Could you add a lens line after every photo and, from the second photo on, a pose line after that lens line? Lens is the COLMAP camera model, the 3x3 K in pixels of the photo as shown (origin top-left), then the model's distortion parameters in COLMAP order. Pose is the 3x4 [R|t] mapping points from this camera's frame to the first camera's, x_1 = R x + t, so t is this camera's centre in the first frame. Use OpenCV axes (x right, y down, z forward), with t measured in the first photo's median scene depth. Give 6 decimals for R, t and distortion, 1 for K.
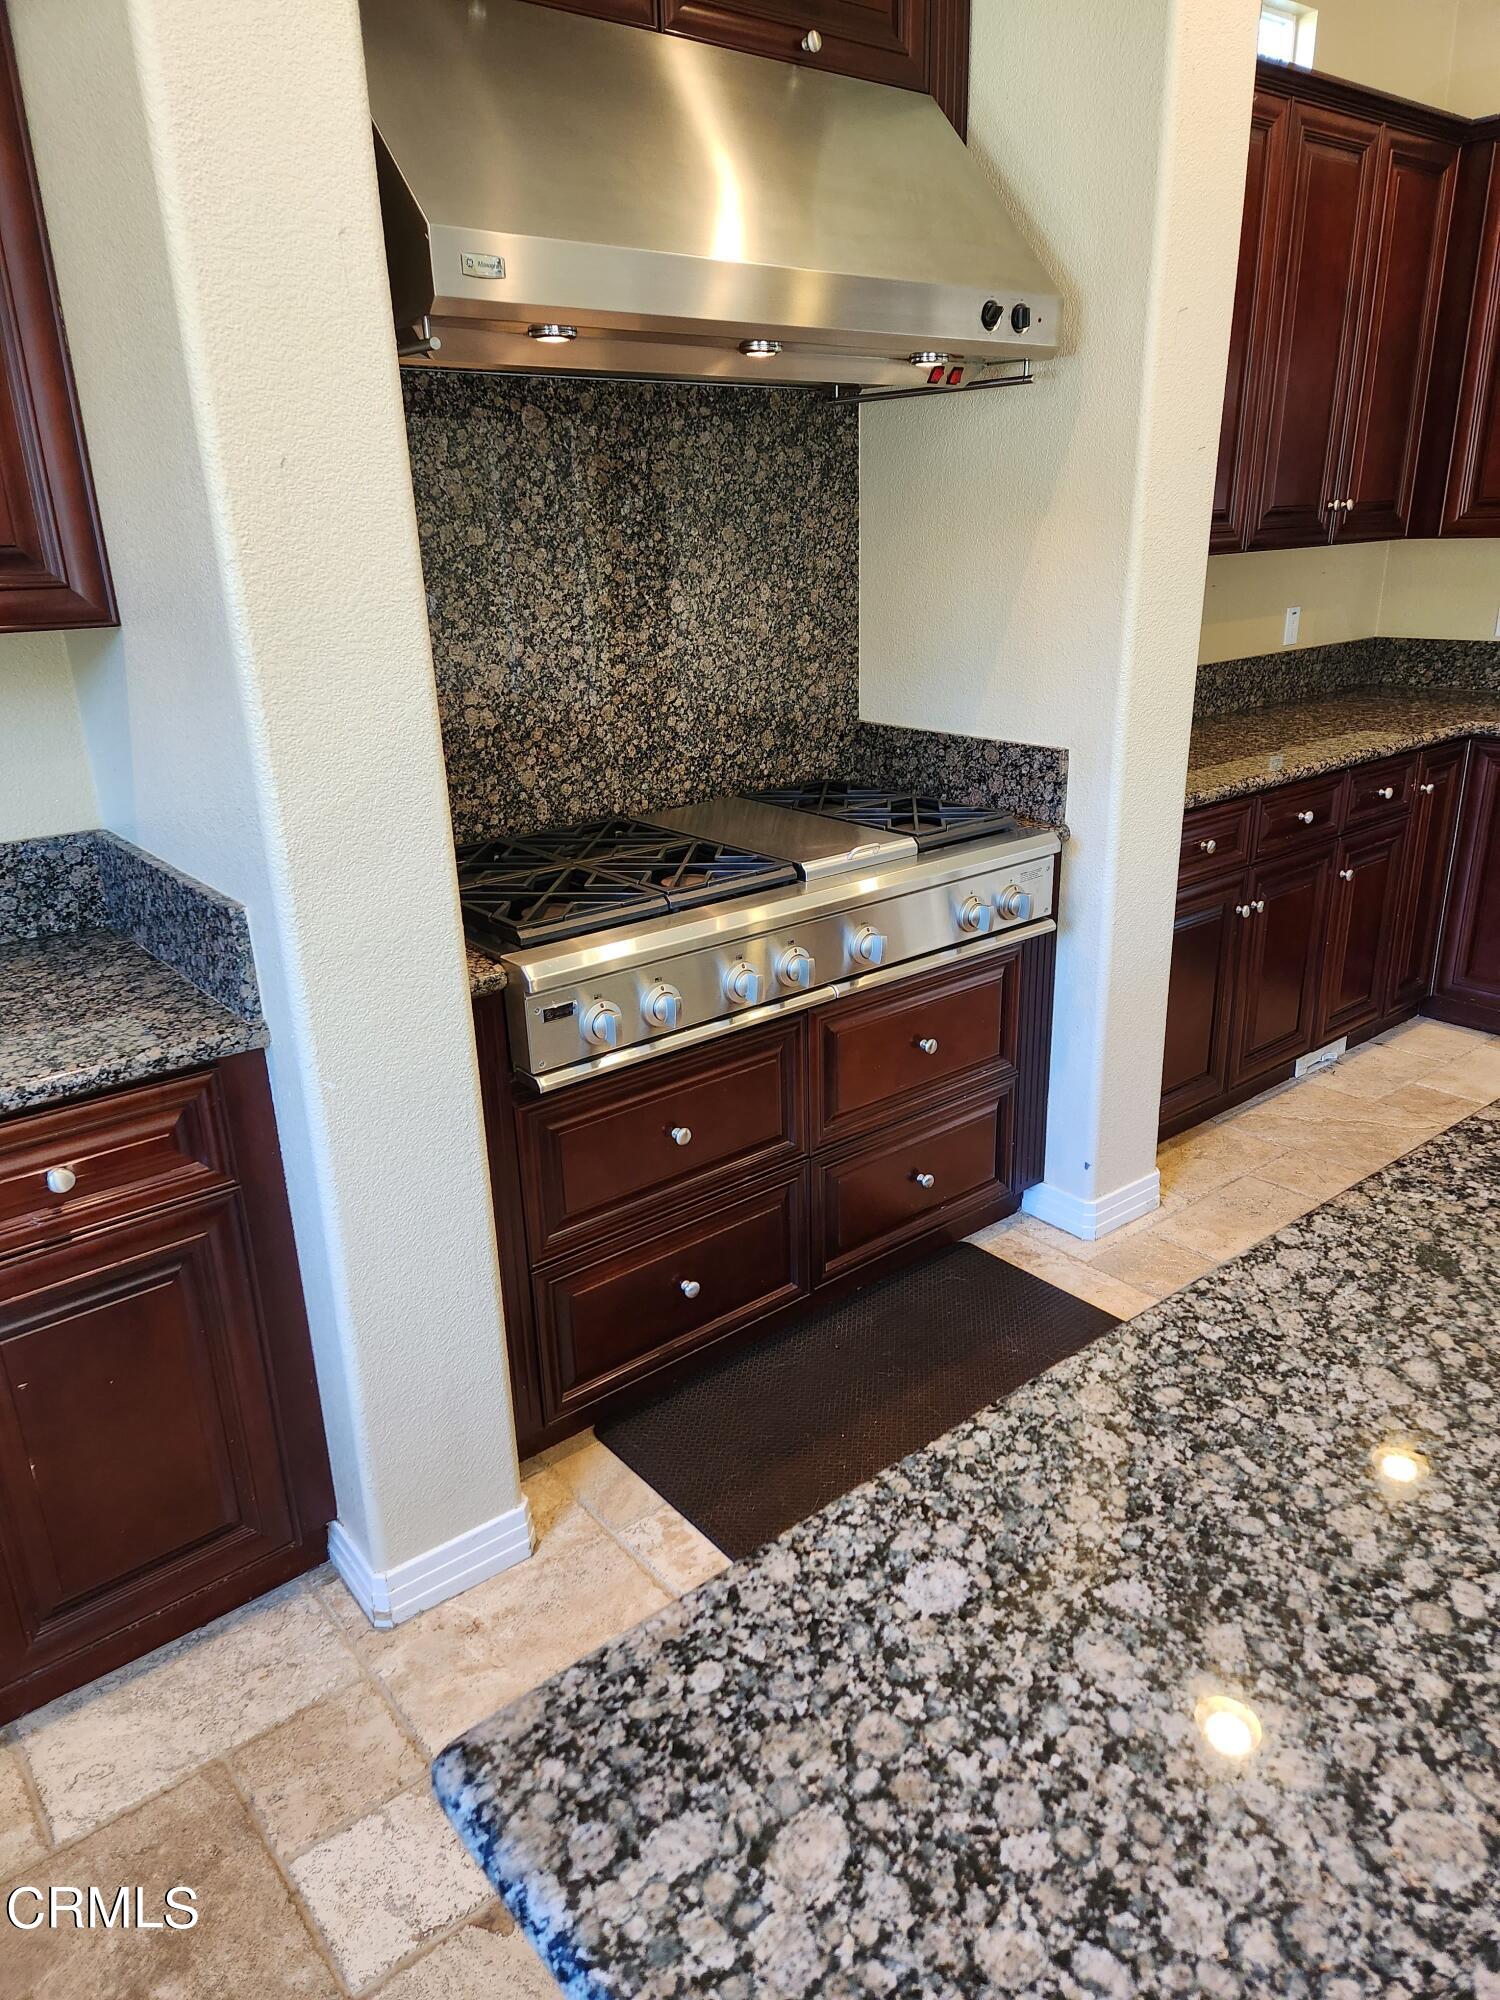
lens RADIAL K [[1326.1, 0, 758.8], [0, 1326.1, 999.3], [0, 0, 1]] dist [0.089315, -0.079758]
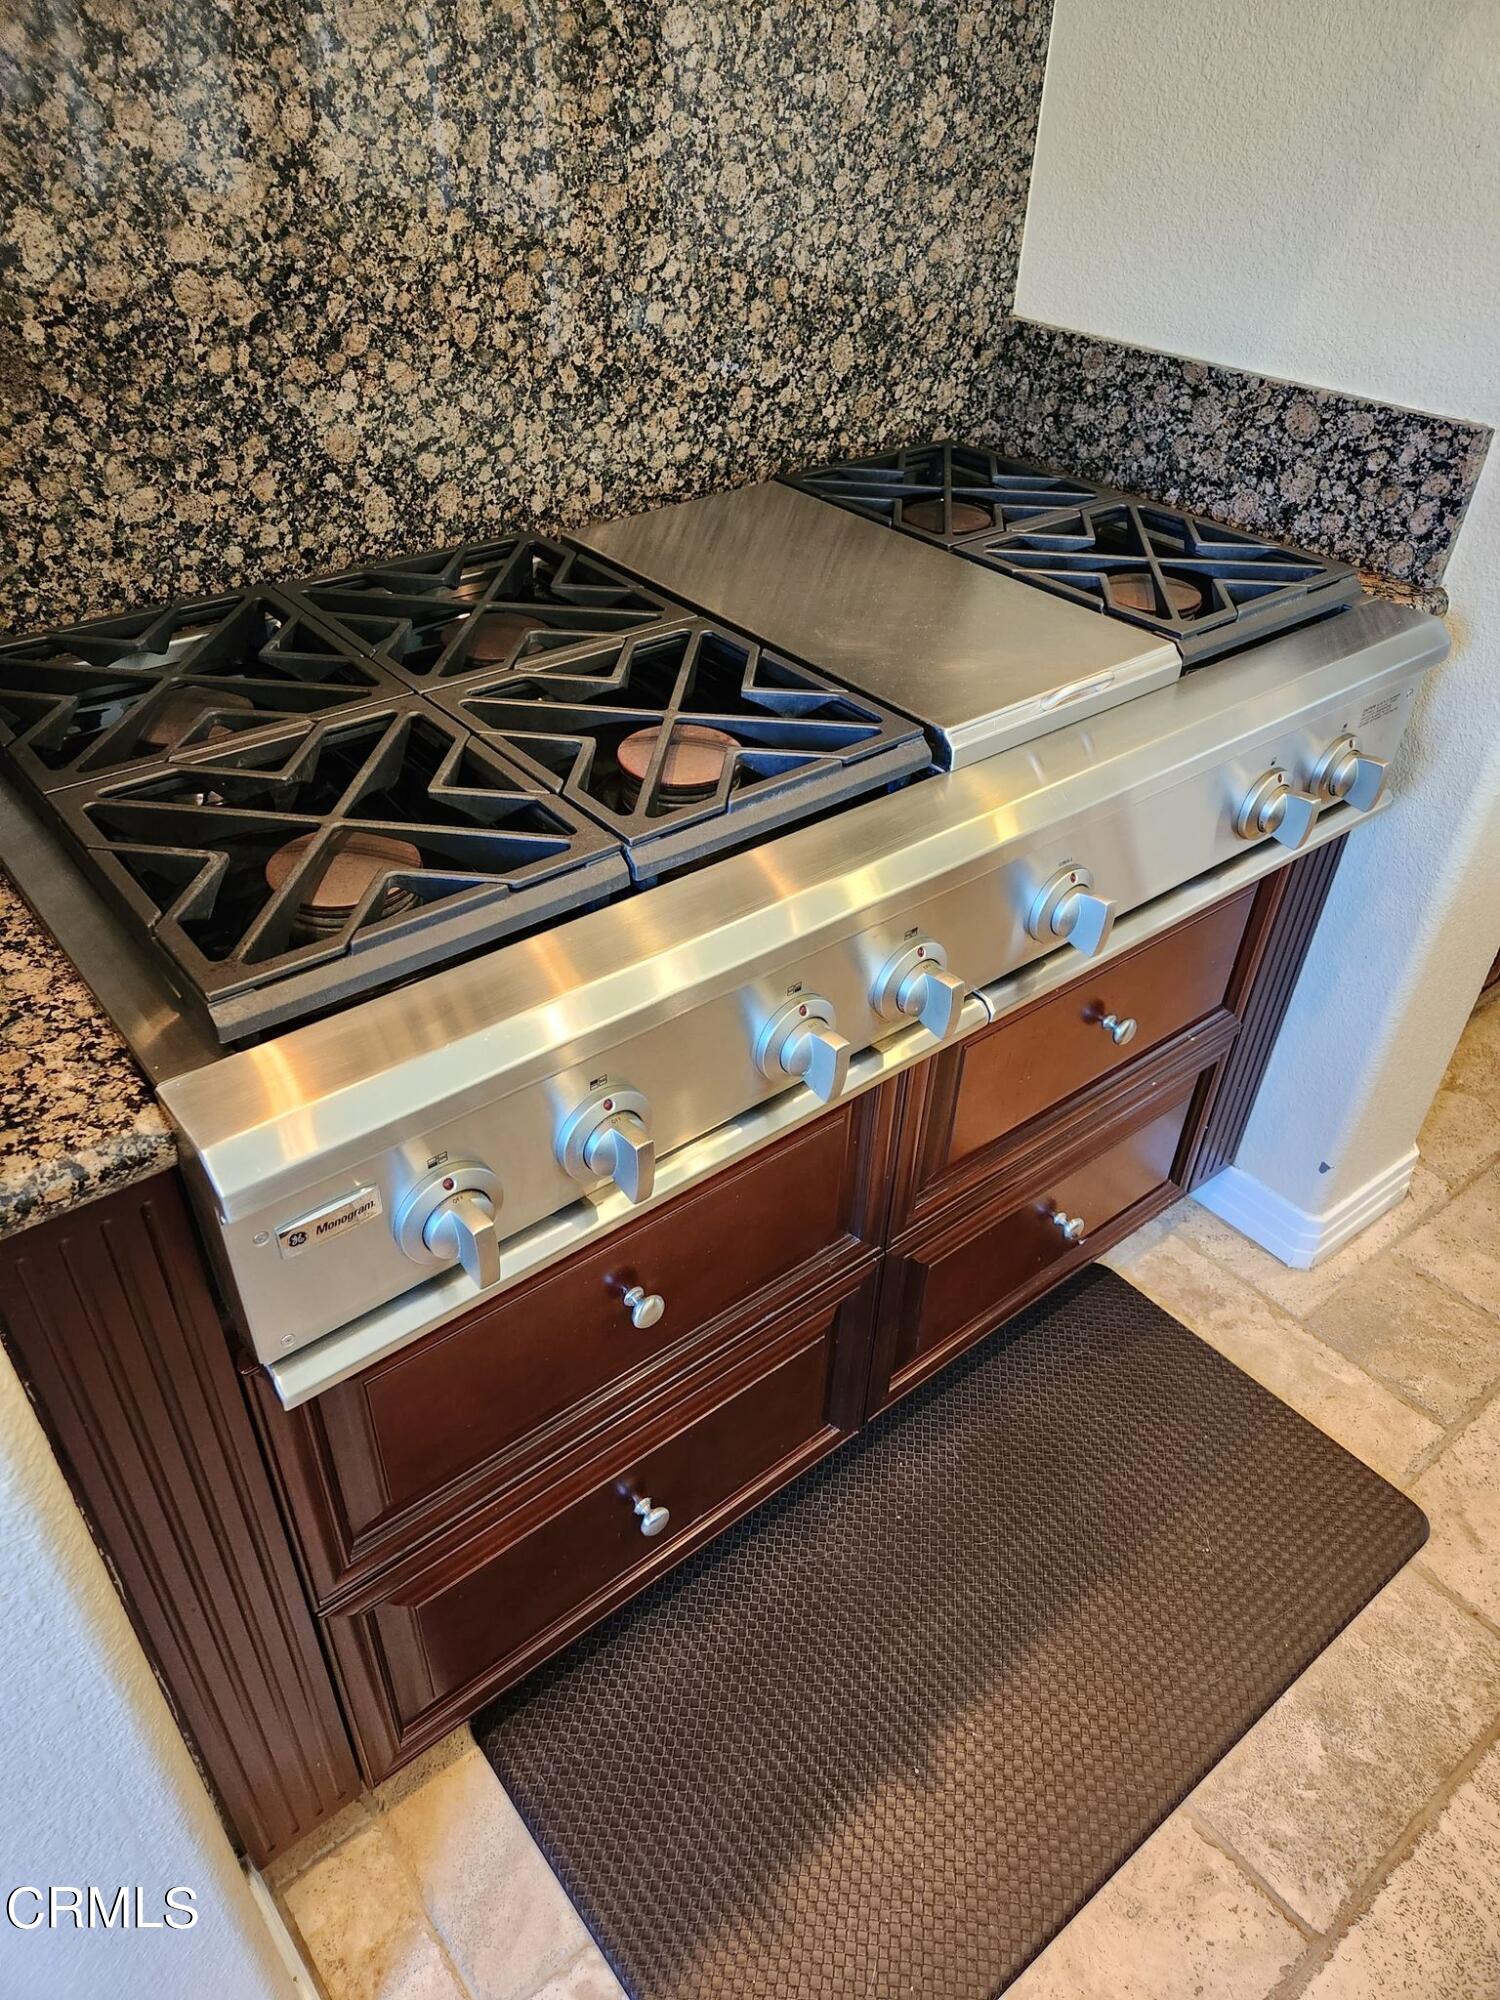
lens RADIAL K [[1341.0, 0, 728.3], [0, 1341.0, 977.9], [0, 0, 1]] dist [0.071117, -0.060841]
pose [[0.998614, 0.051849, 0.009087, -0.031753], [-0.052262, 0.955942, 0.288868, -0.125253], [0.006290, -0.288942, 0.957326, 0.472045]]
